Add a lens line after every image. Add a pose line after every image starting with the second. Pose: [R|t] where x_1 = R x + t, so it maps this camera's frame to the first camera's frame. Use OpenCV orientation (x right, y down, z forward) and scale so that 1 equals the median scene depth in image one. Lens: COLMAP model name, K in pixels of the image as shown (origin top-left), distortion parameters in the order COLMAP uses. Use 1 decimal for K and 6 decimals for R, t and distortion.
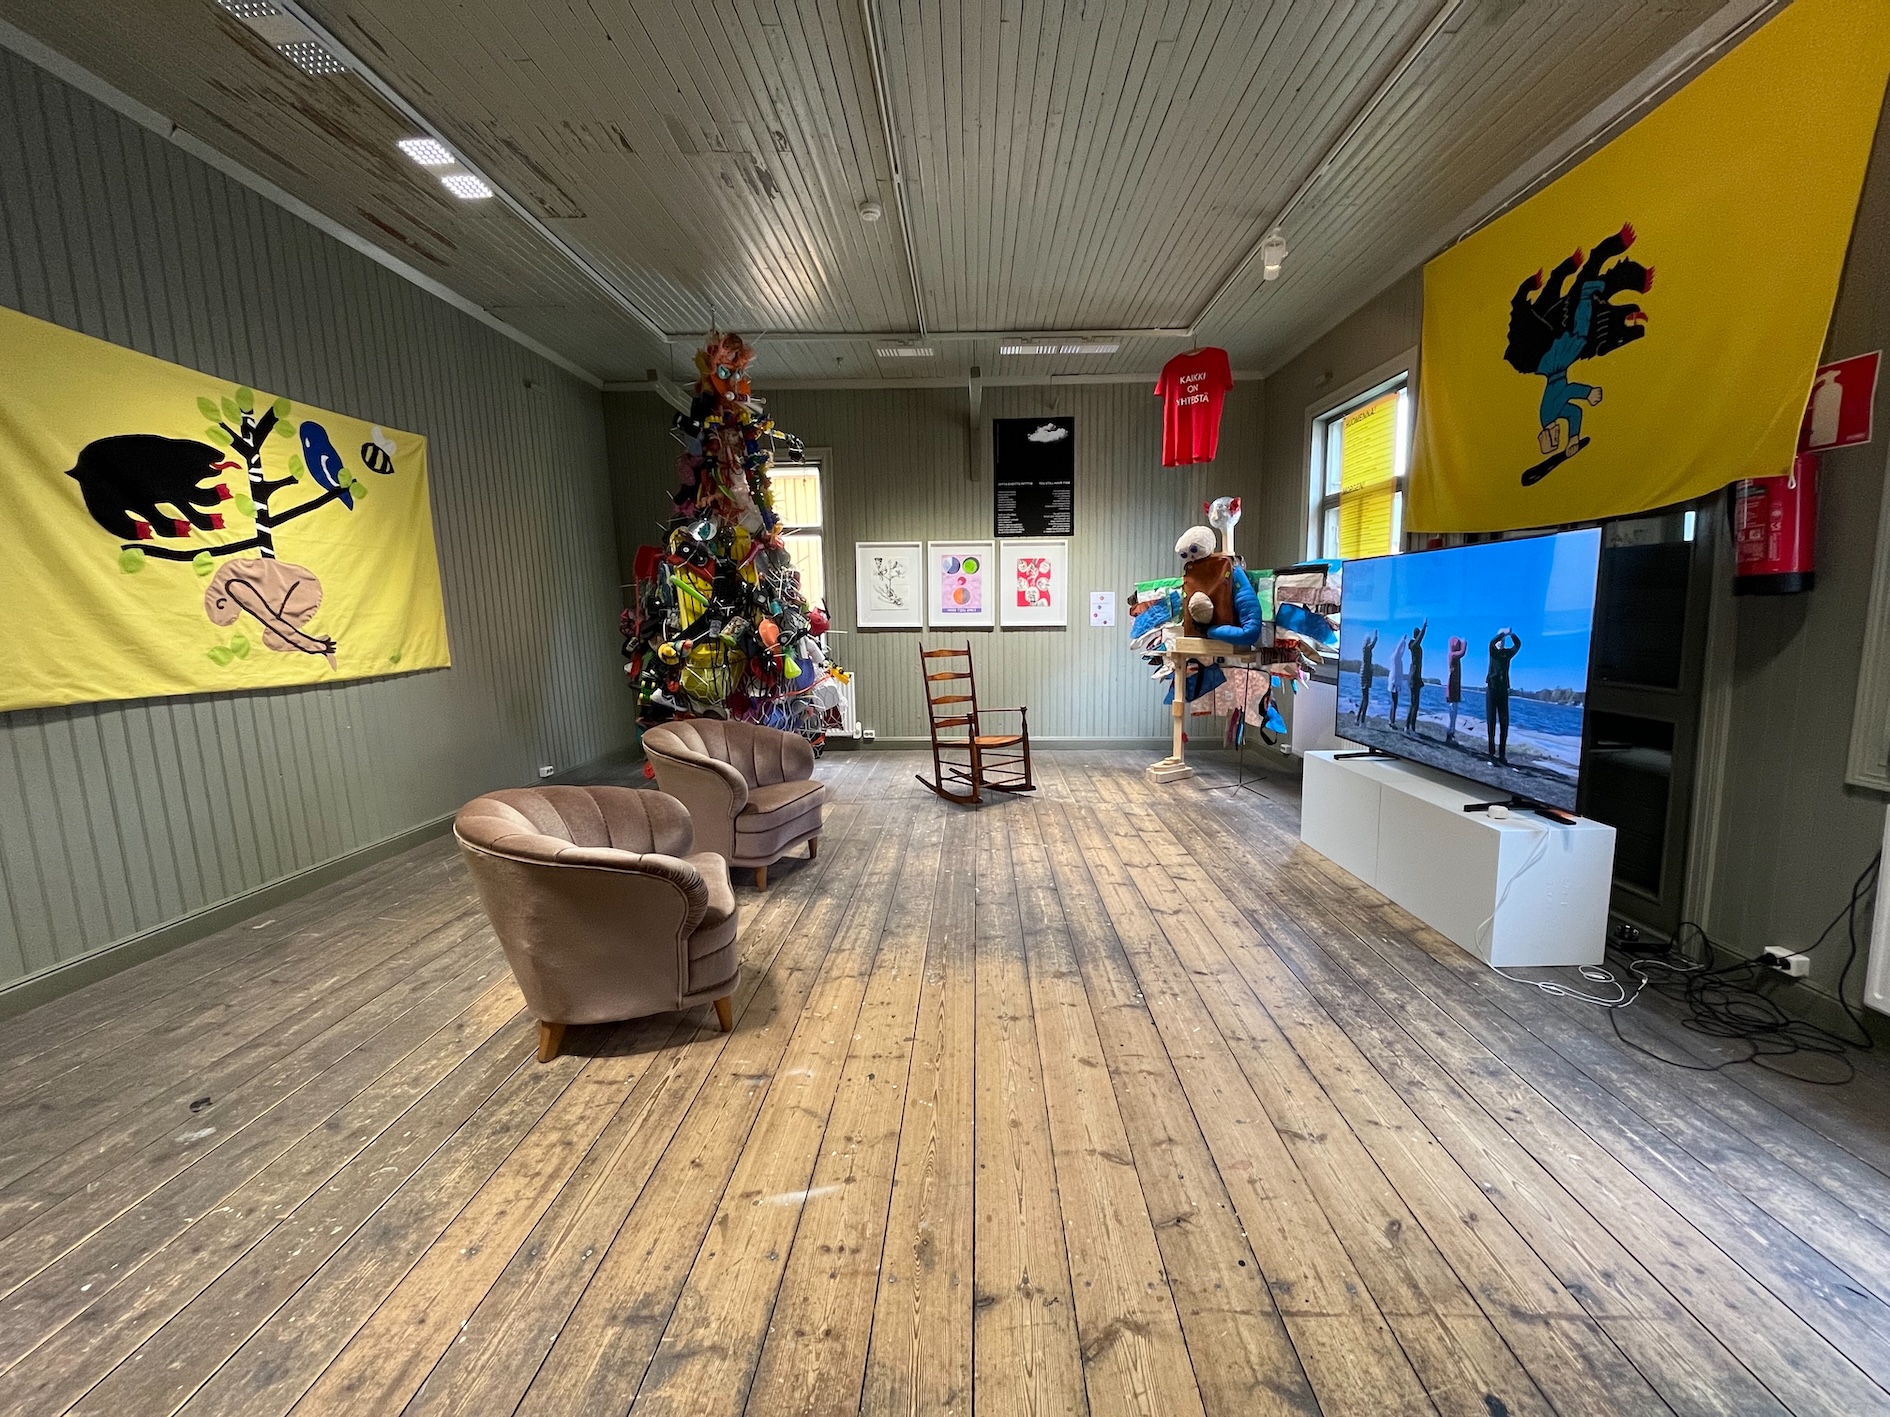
lens RADIAL K [[758.3, 0, 945.0], [0, 758.3, 708.5], [0, 0, 1]] dist [-0.003418, -0.000544]
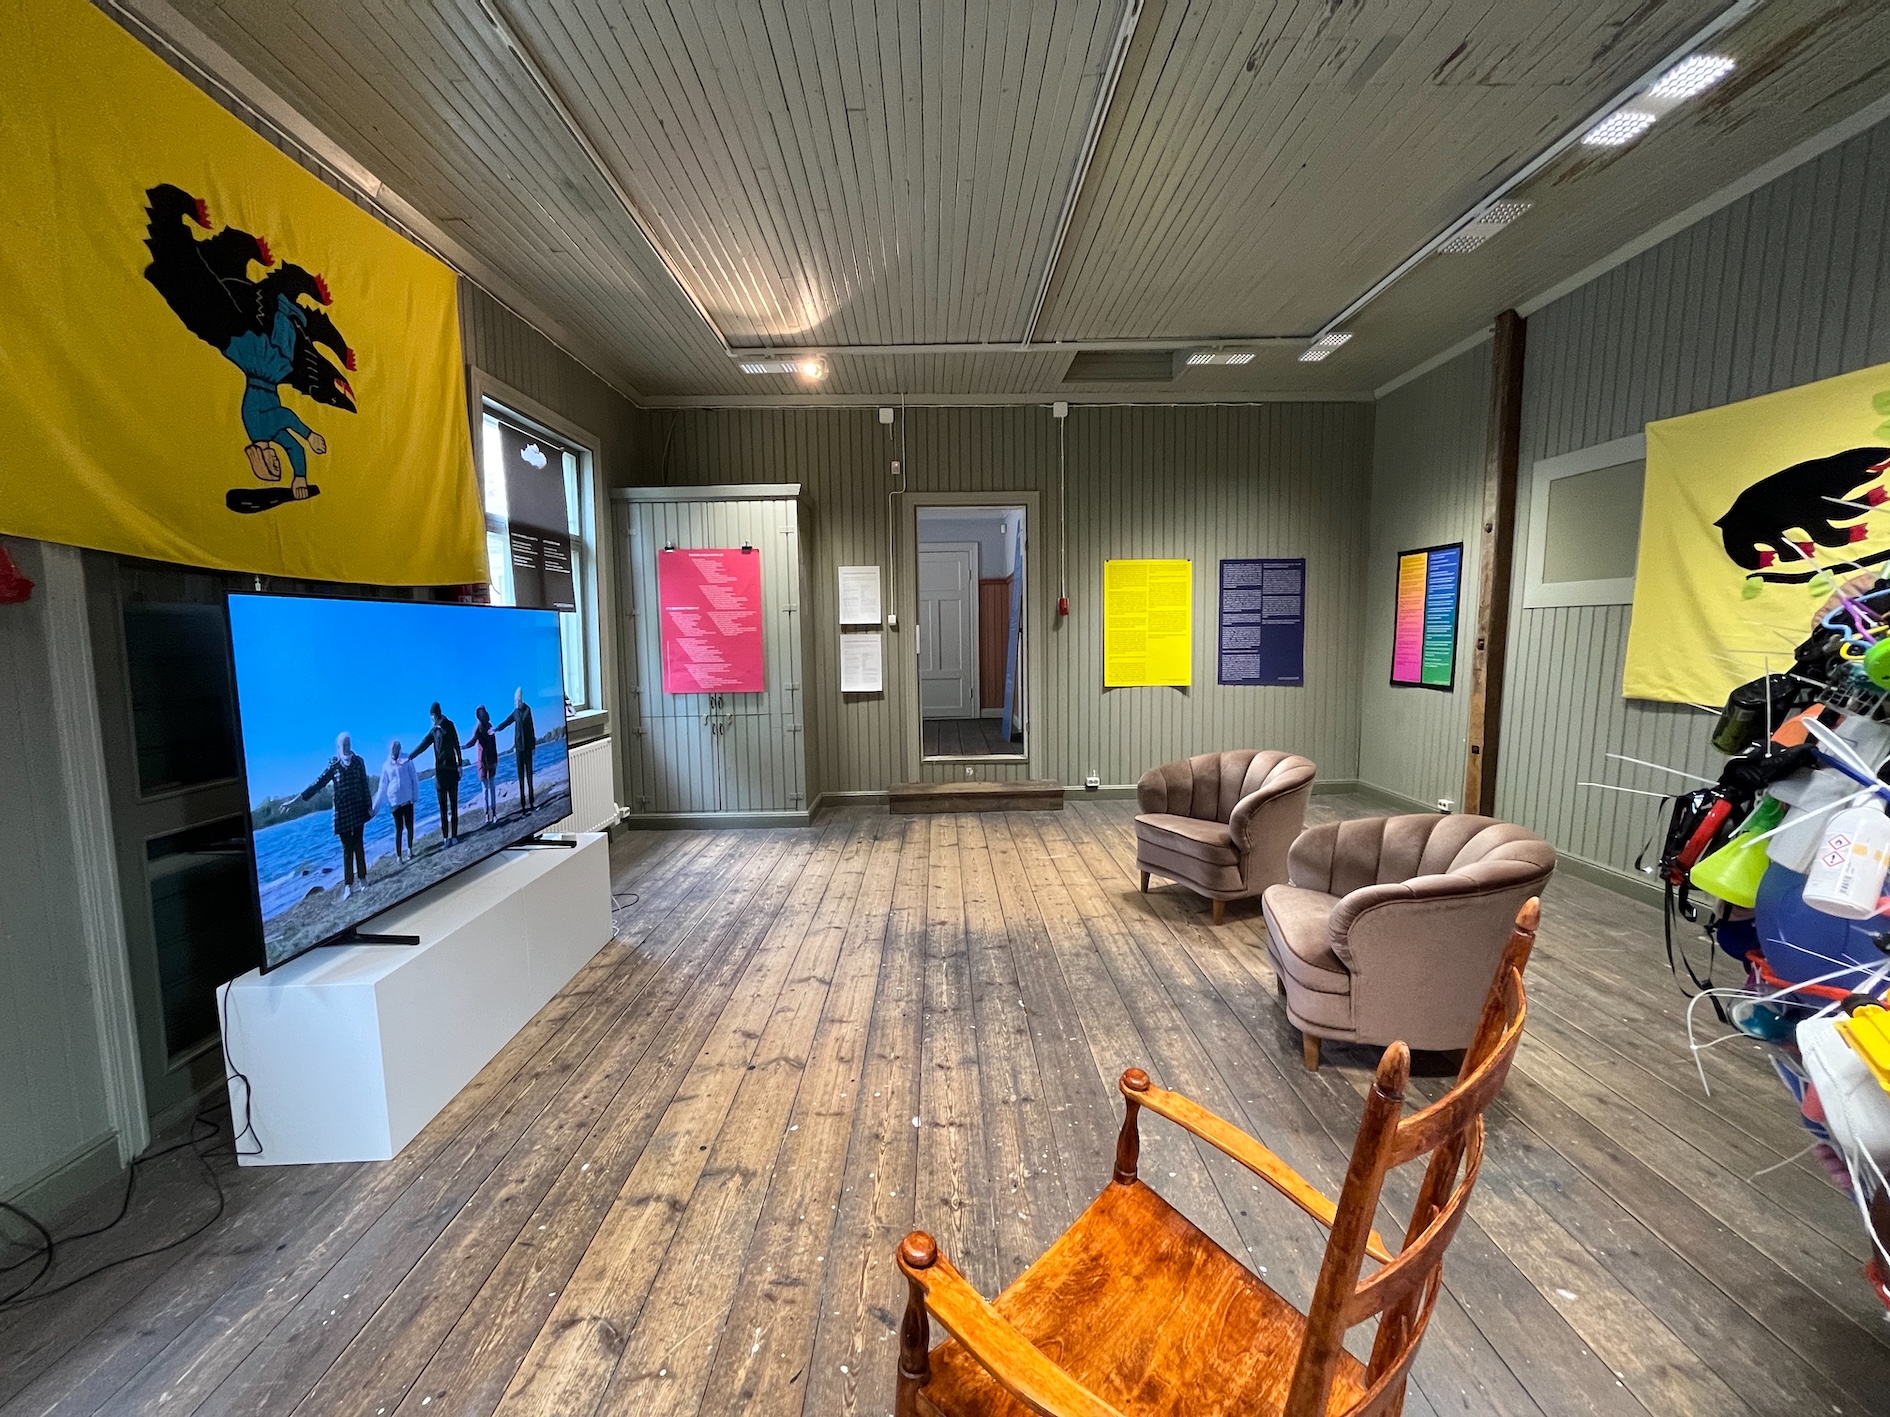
lens RADIAL K [[758.3, 0, 945.0], [0, 758.3, 708.5], [0, 0, 1]] dist [-0.003418, -0.000544]
pose [[-0.998296, 0.035771, -0.046104, 0.159797], [0.024285, 0.973087, 0.229155, -0.271670], [0.053060, 0.227645, -0.972297, 1.822701]]
